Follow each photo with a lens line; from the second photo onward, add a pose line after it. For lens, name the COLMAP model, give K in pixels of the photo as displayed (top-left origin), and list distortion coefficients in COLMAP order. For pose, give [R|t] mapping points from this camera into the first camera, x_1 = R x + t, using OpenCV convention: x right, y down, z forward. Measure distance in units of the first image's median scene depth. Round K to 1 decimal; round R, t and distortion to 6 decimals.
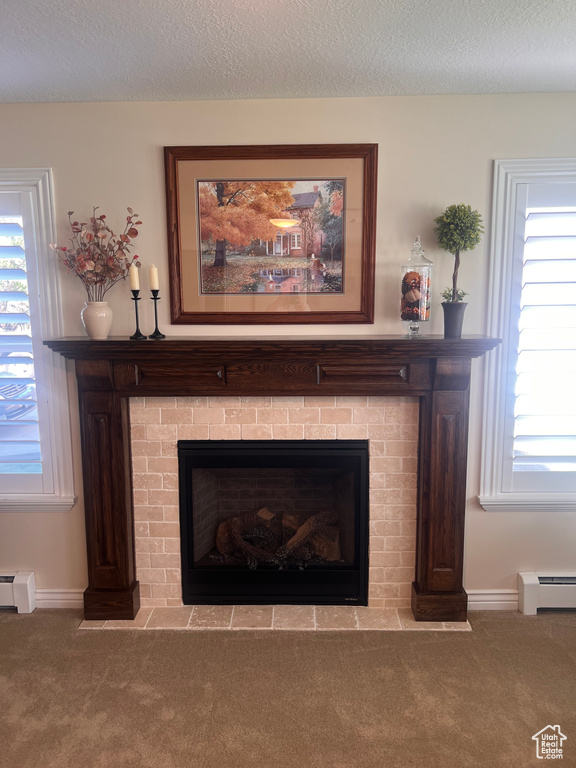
lens RADIAL K [[572.8, 0, 288.0], [0, 572.8, 384.0], [0, 0, 1]] dist [0.056517, -0.101387]
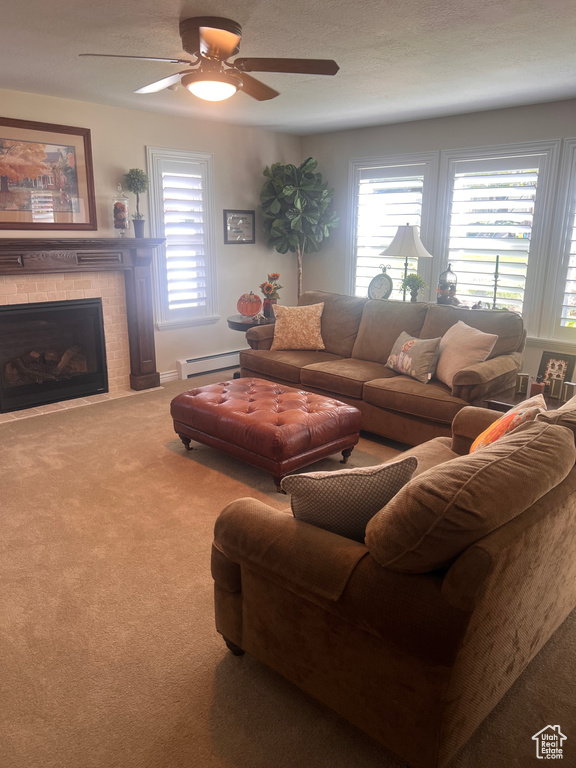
lens RADIAL K [[572.8, 0, 288.0], [0, 572.8, 384.0], [0, 0, 1]] dist [0.056517, -0.101387]
pose [[0.690476, -0.172670, 0.702444, -0.802820], [0.096564, 0.984403, 0.147060, 0.162101], [-0.716881, -0.033711, 0.696380, -0.716452]]
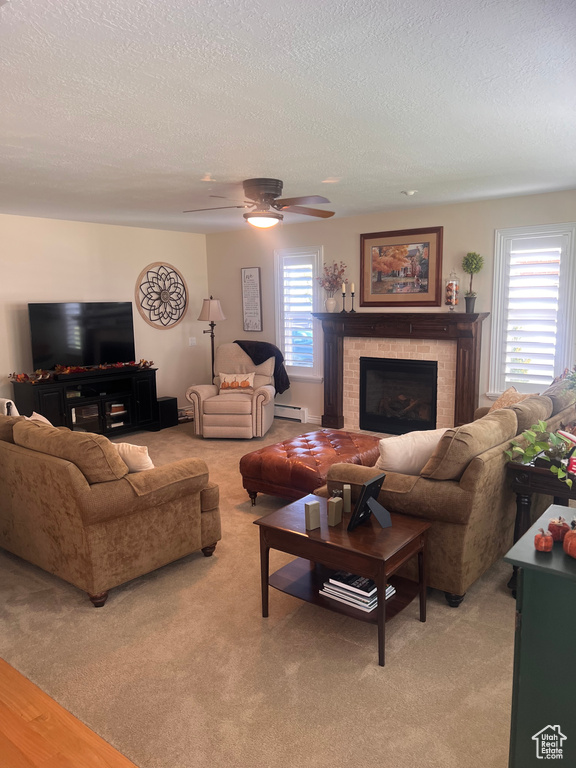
lens RADIAL K [[572.8, 0, 288.0], [0, 572.8, 384.0], [0, 0, 1]] dist [0.056517, -0.101387]
pose [[0.794445, 0.084247, -0.601465, 1.040281], [-0.081782, 0.996152, 0.031508, 0.167785], [0.601805, 0.024158, 0.798277, -1.096641]]
